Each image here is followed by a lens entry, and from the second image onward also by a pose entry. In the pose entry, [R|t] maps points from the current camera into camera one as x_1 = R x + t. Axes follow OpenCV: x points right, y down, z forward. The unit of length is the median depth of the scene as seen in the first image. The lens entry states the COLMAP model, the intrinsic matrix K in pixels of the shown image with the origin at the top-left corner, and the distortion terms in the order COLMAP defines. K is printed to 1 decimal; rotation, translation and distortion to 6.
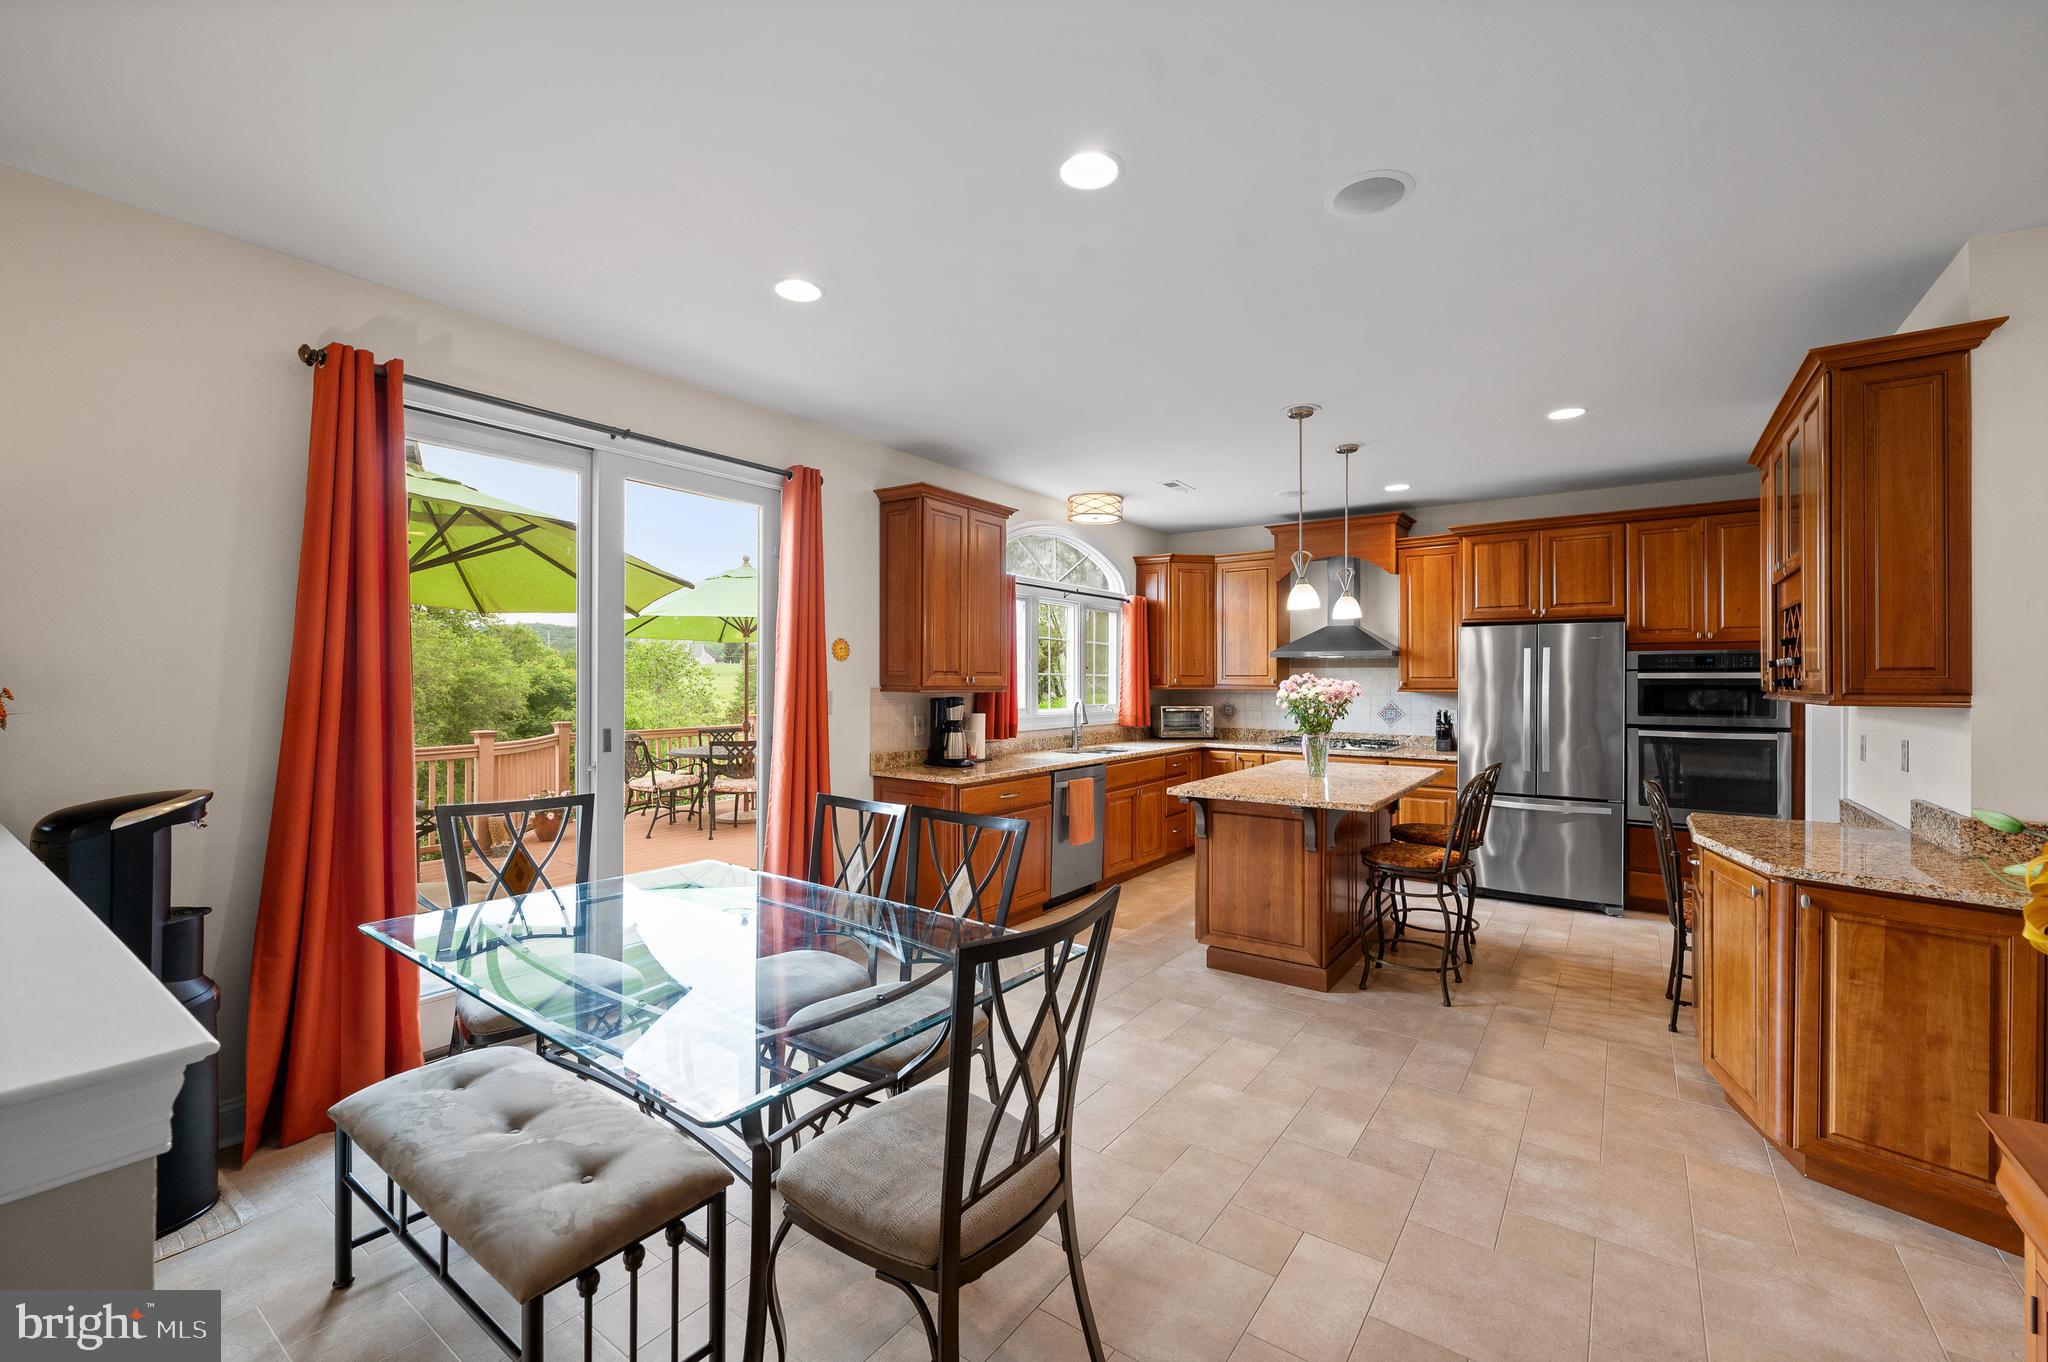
lens RADIAL K [[847.2, 0, 1024.0], [0, 847.2, 681.0], [0, 0, 1]] dist [0.000376, 0.000112]
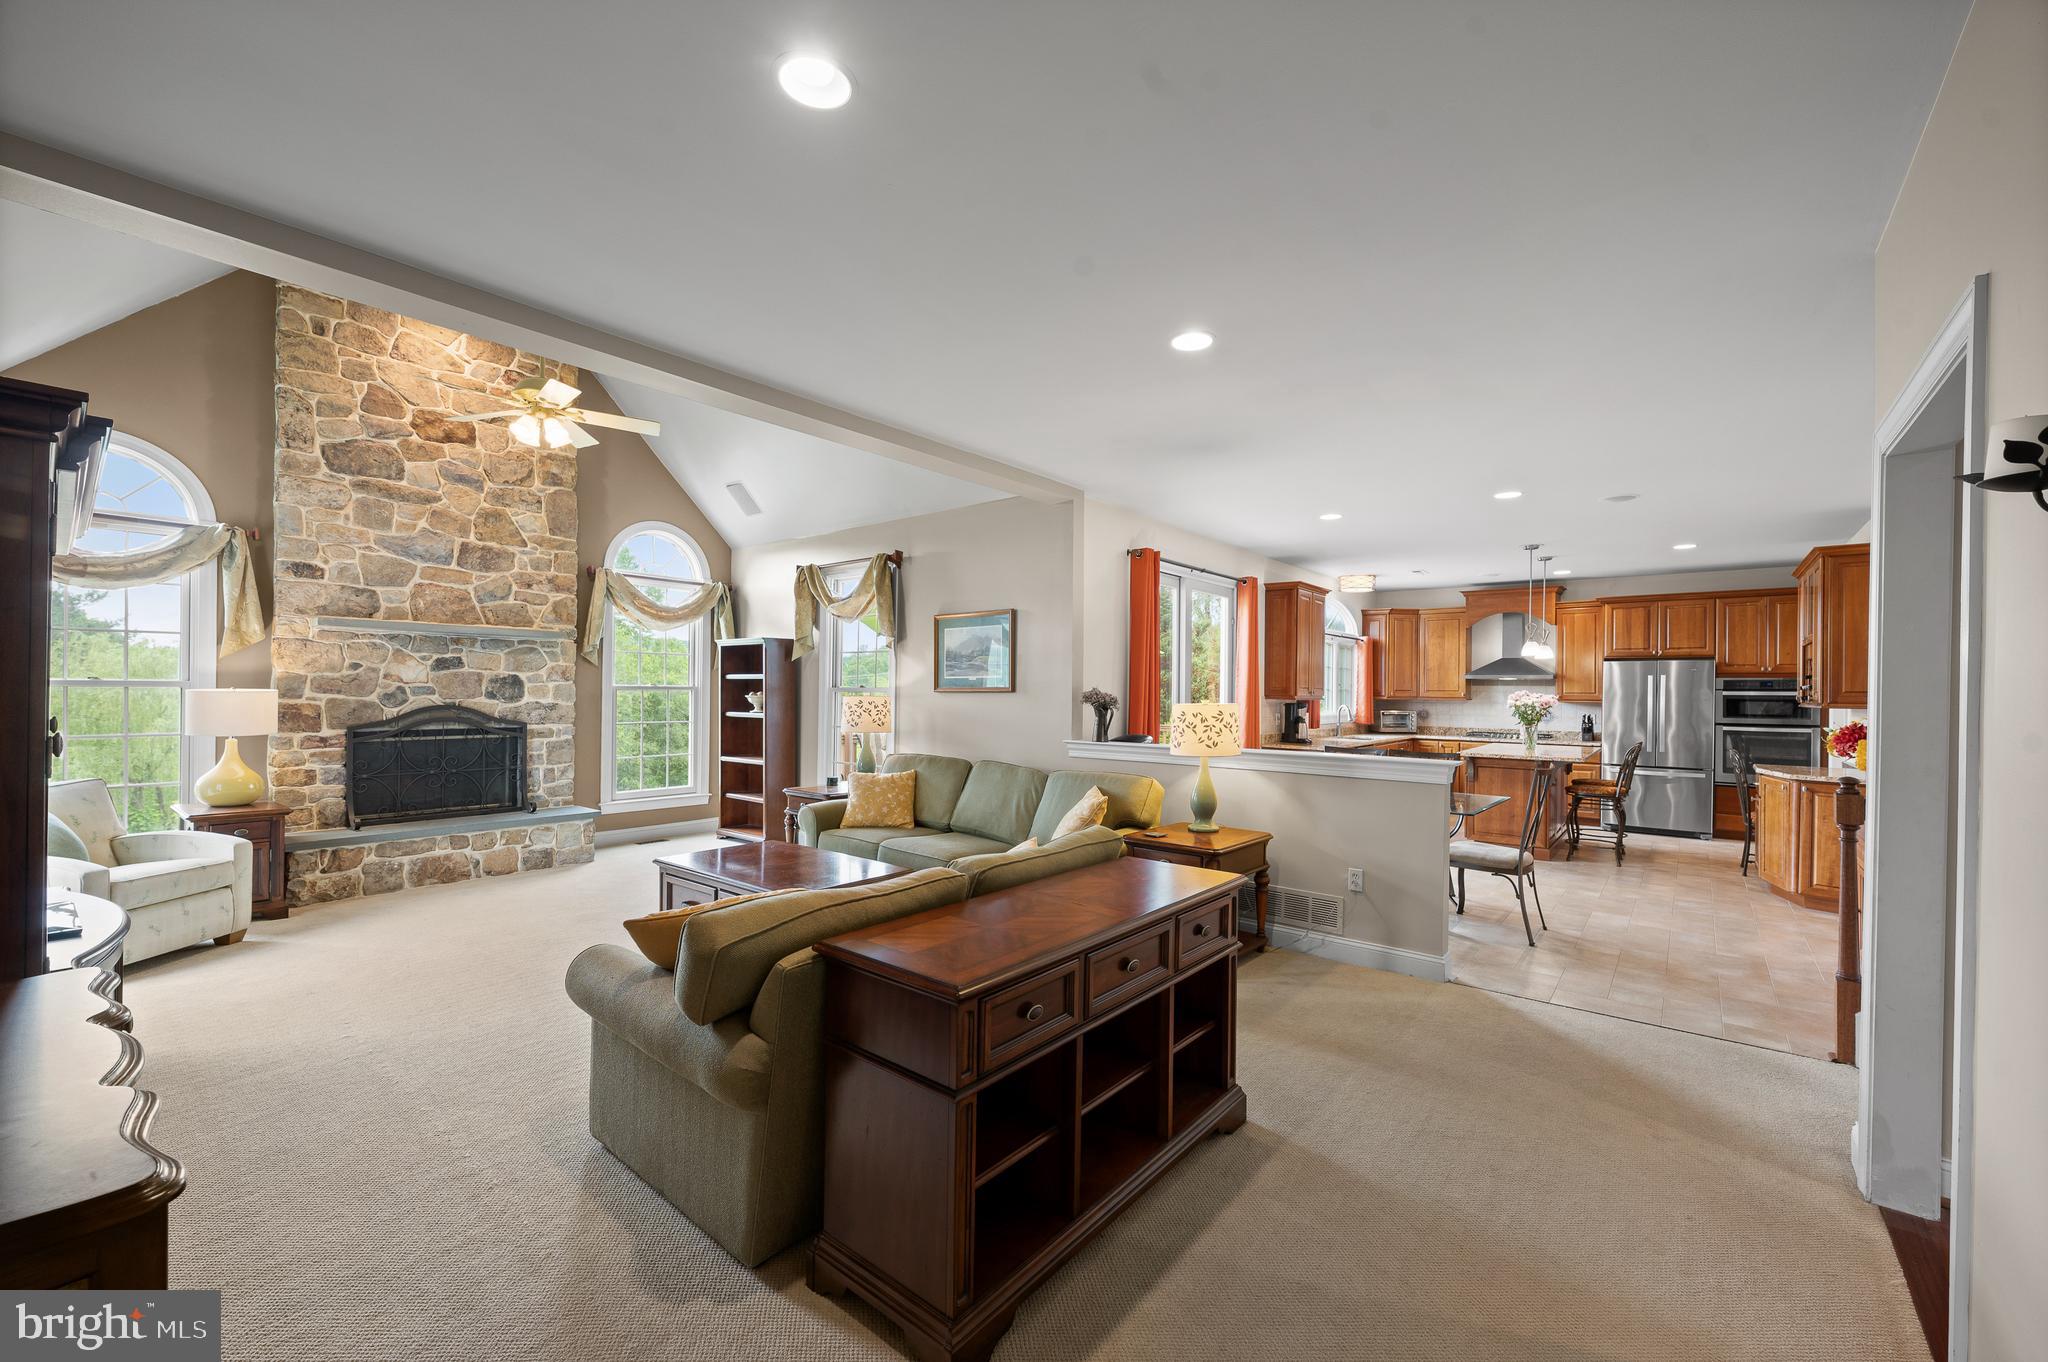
lens RADIAL K [[817.7, 0, 1031.1], [0, 817.7, 690.3], [0, 0, 1]] dist [0.000849, 0.000137]
pose [[0.997973, 0.007594, -0.063185, -0.480015], [-0.007691, 0.999970, -0.001302, 0.000437], [0.063174, 0.001785, 0.998001, -0.622646]]
